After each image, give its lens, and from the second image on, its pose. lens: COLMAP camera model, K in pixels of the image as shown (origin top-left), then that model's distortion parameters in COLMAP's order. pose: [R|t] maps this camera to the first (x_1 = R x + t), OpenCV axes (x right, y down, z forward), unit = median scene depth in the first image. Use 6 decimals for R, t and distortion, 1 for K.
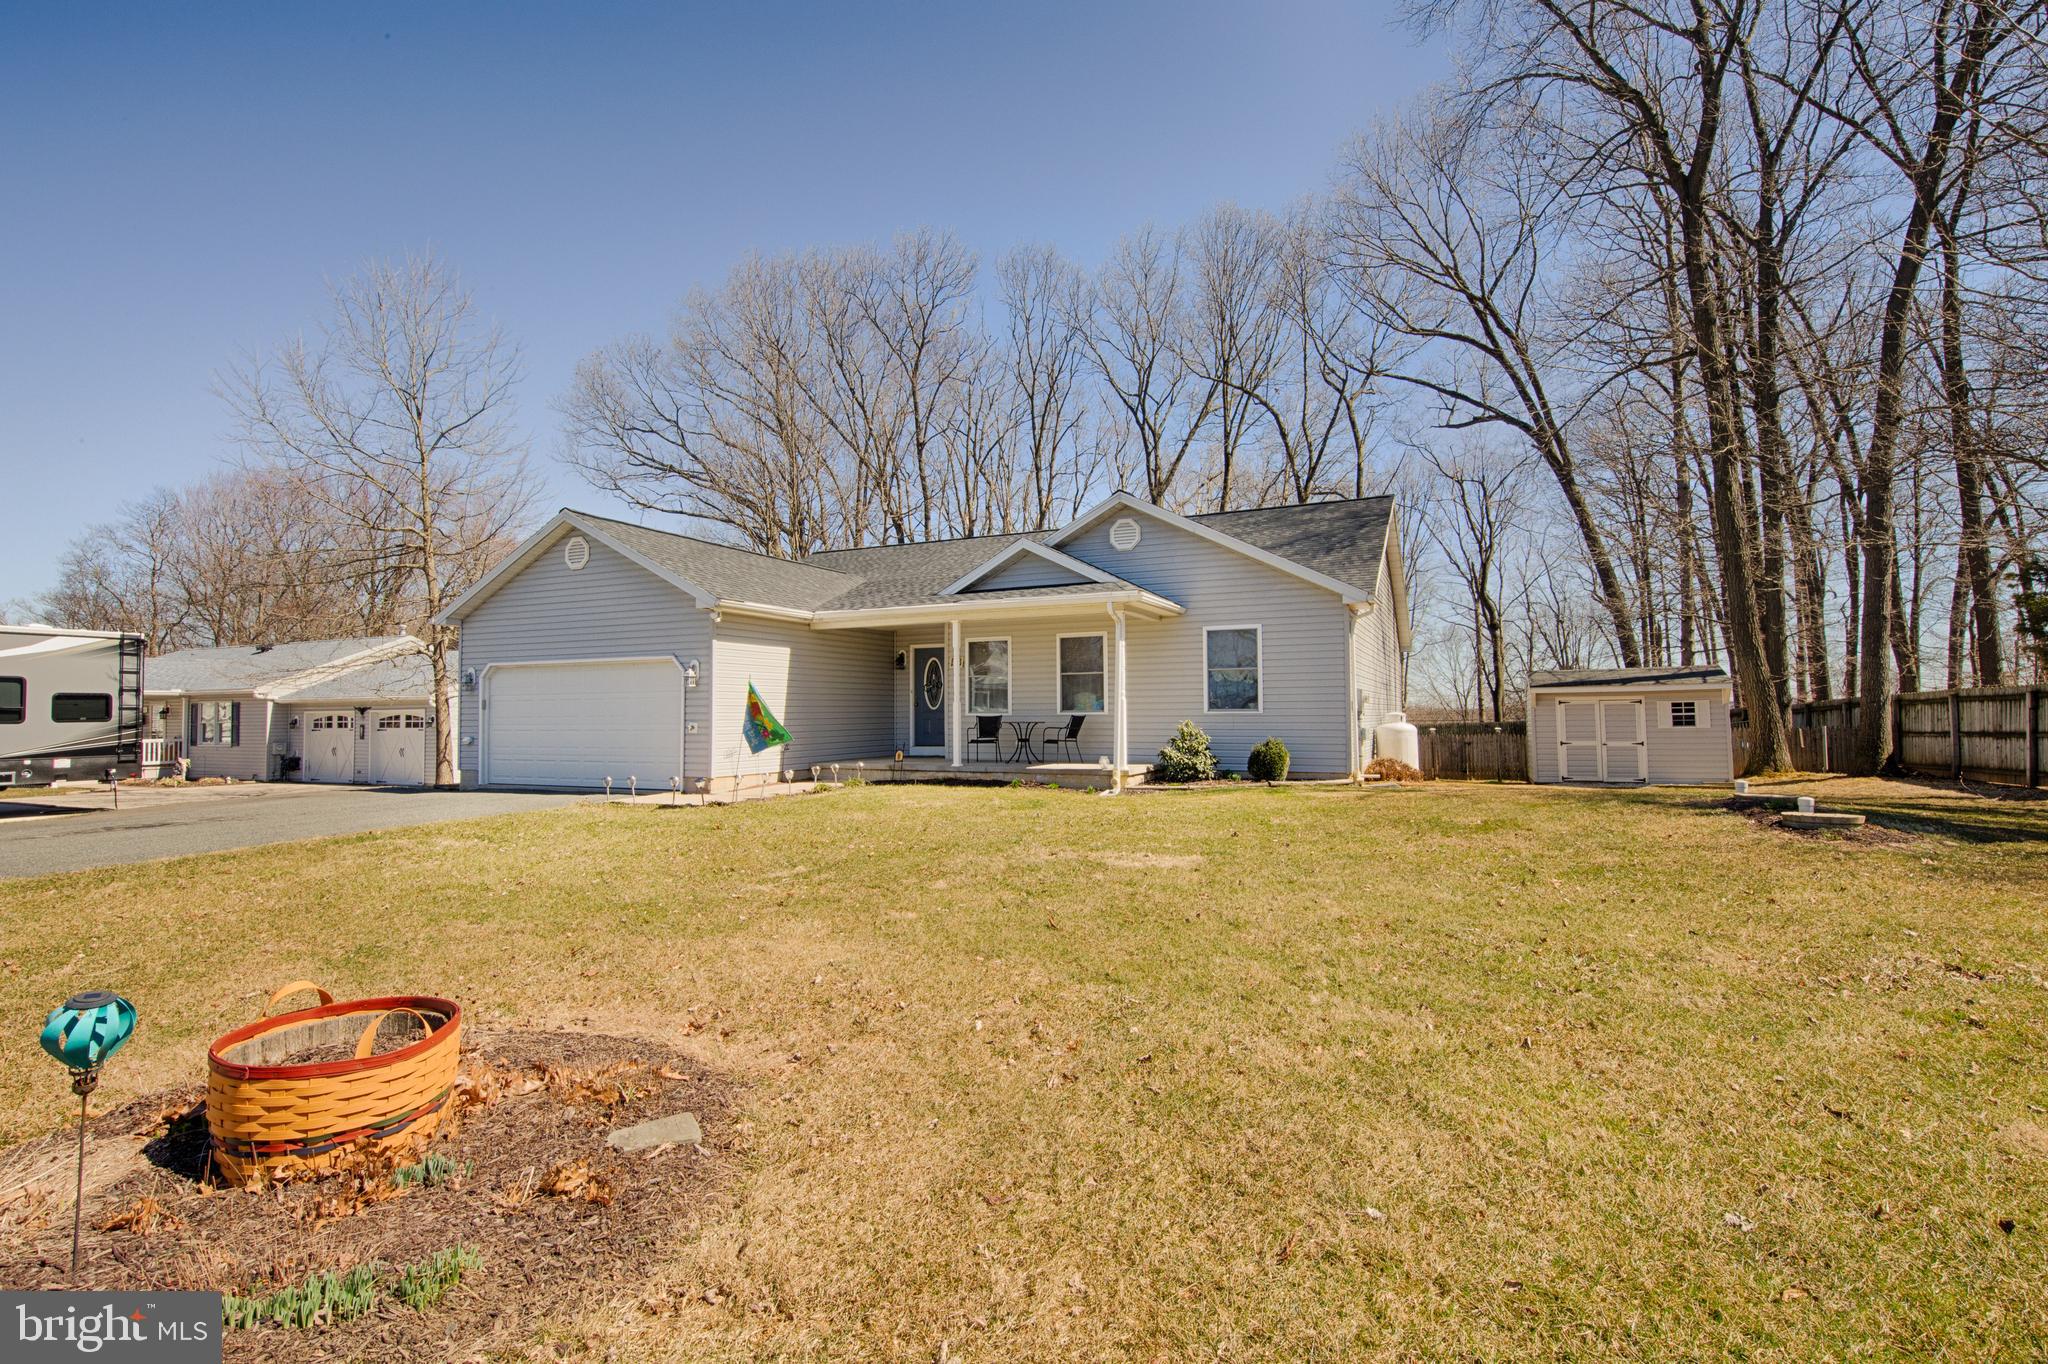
lens RADIAL K [[905.2, 0, 1036.4], [0, 905.2, 688.9], [0, 0, 1]] dist [0.004047, 0.000189]
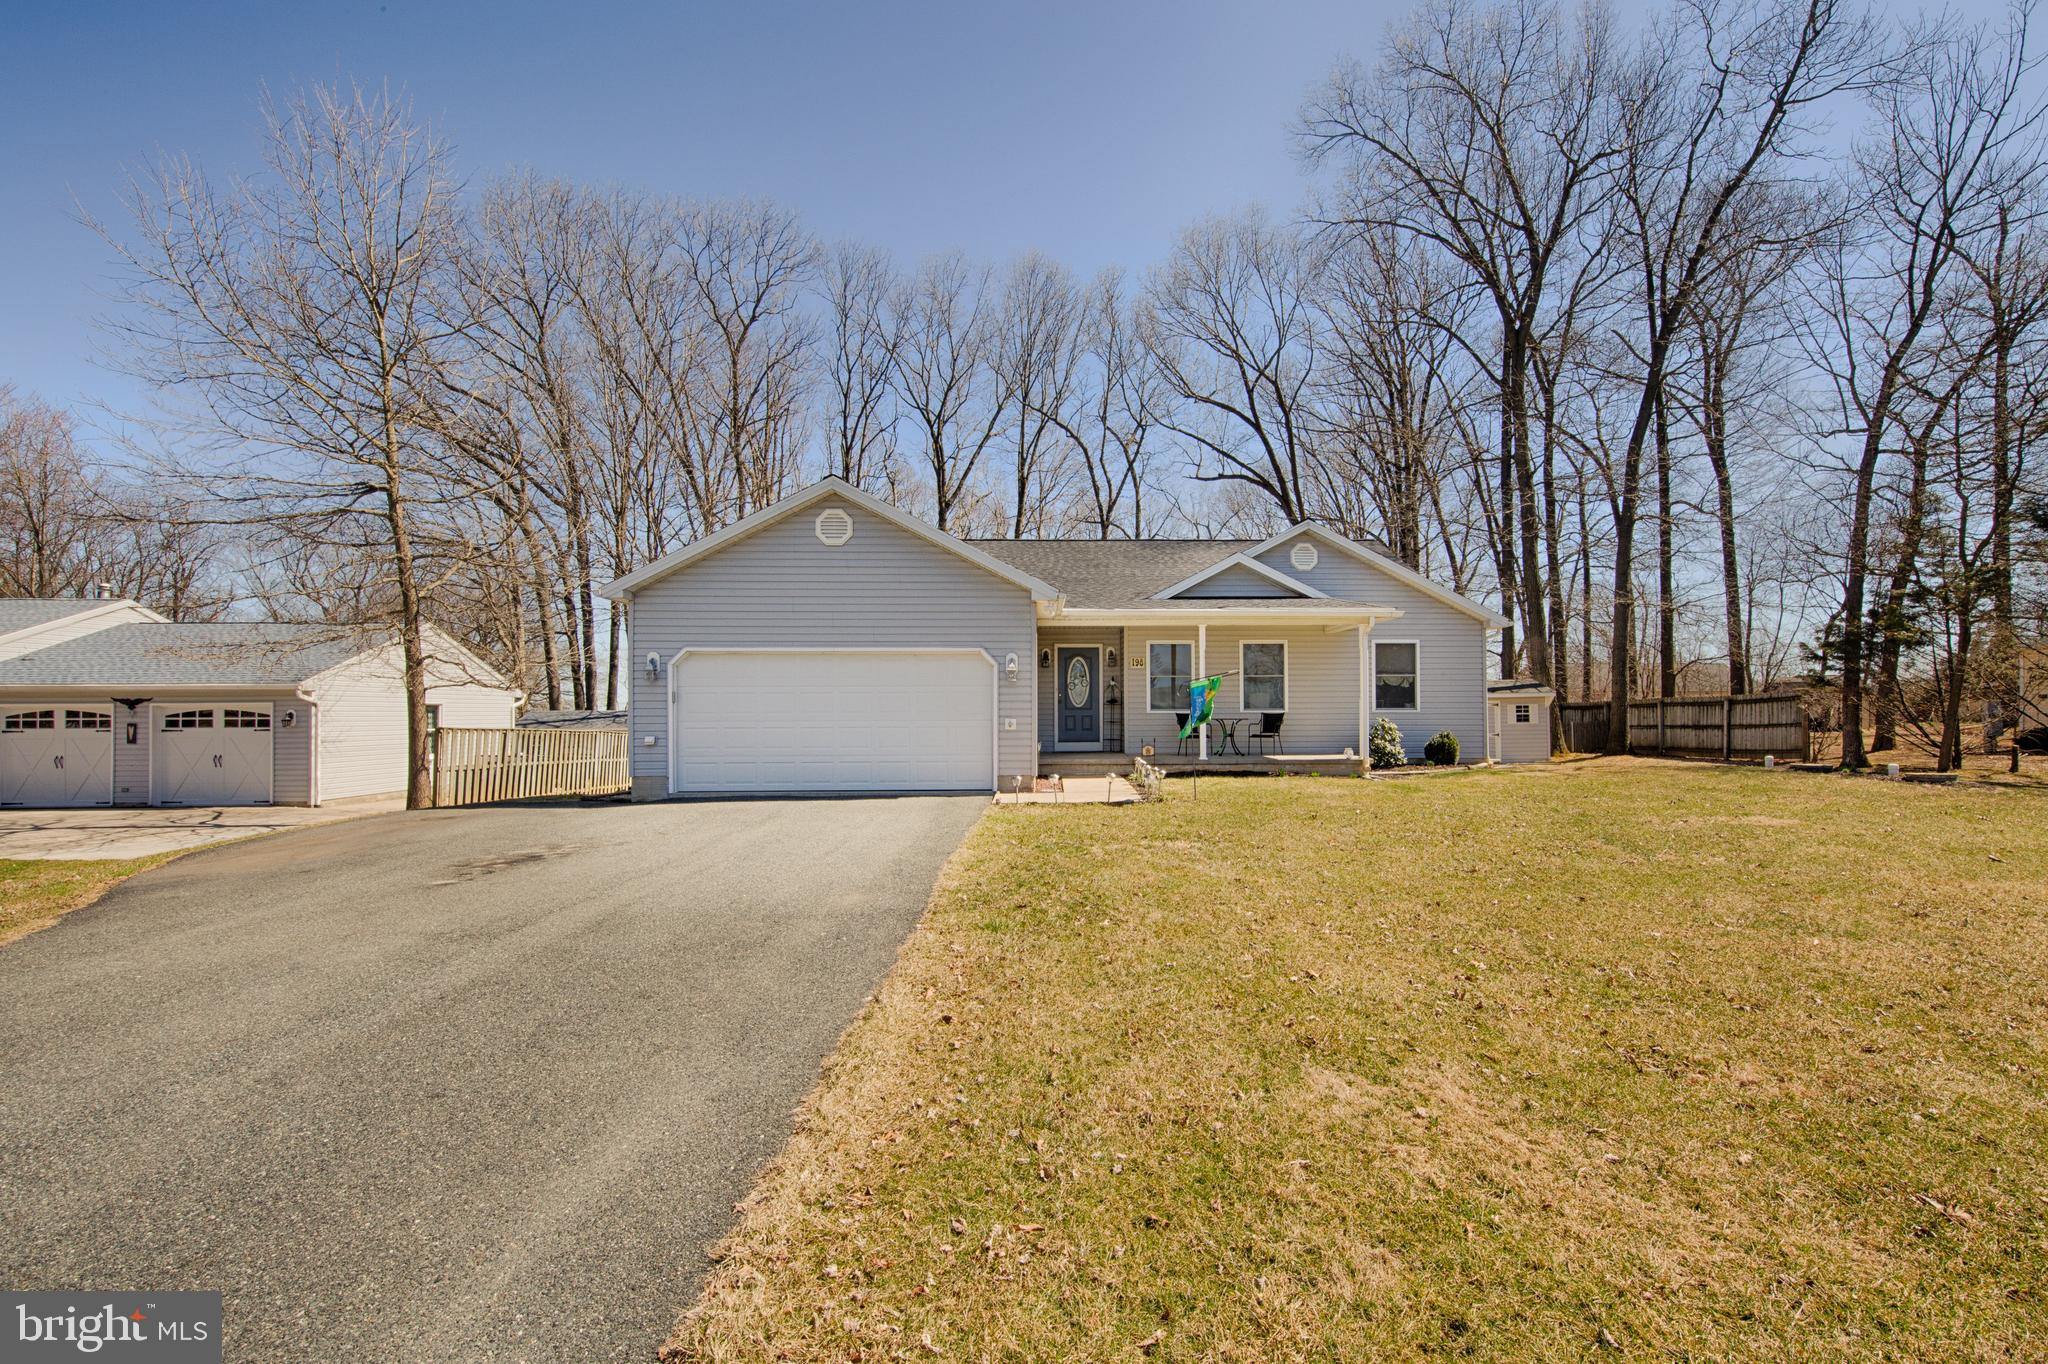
lens RADIAL K [[854.8, 0, 1040.2], [0, 854.8, 697.0], [0, 0, 1]] dist [0.004182, 0.000283]
pose [[0.902206, 0.011417, 0.431155, -0.570242], [-0.015185, 0.999871, 0.005300, 0.006723], [-0.431039, -0.011329, 0.902262, 0.133496]]
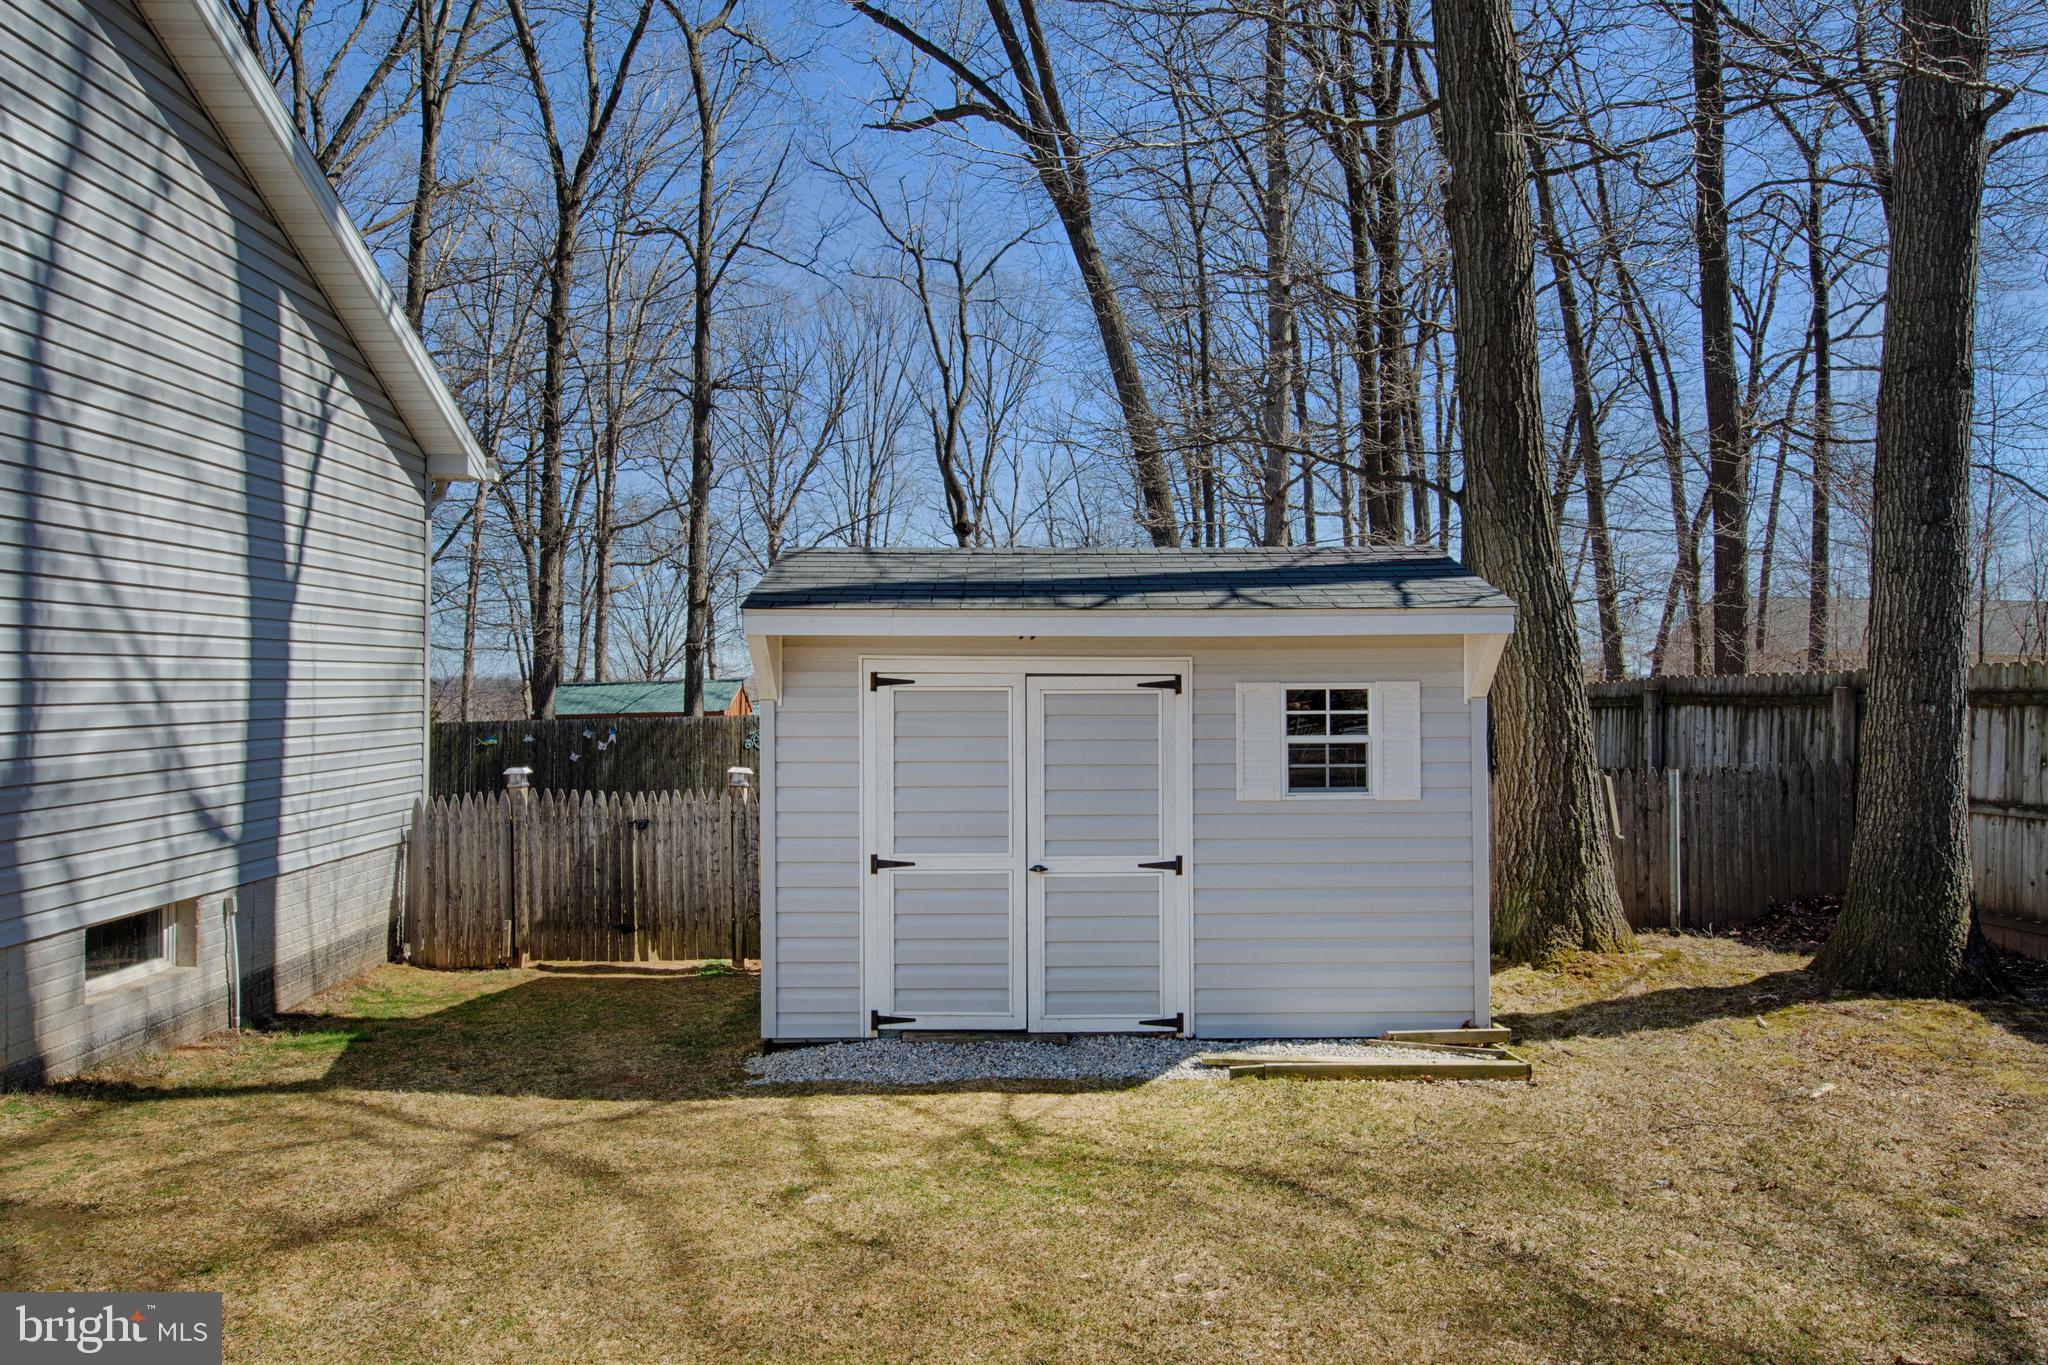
lens RADIAL K [[1293.0, 0, 1021.8], [0, 1293.0, 680.2], [0, 0, 1]] dist [0.006712, 0.001402]
pose [[0.899545, 0.012230, 0.436658, 0.532612], [-0.023150, 0.999538, 0.019695, 0.008519], [-0.436215, -0.027825, 0.899412, 0.787471]]
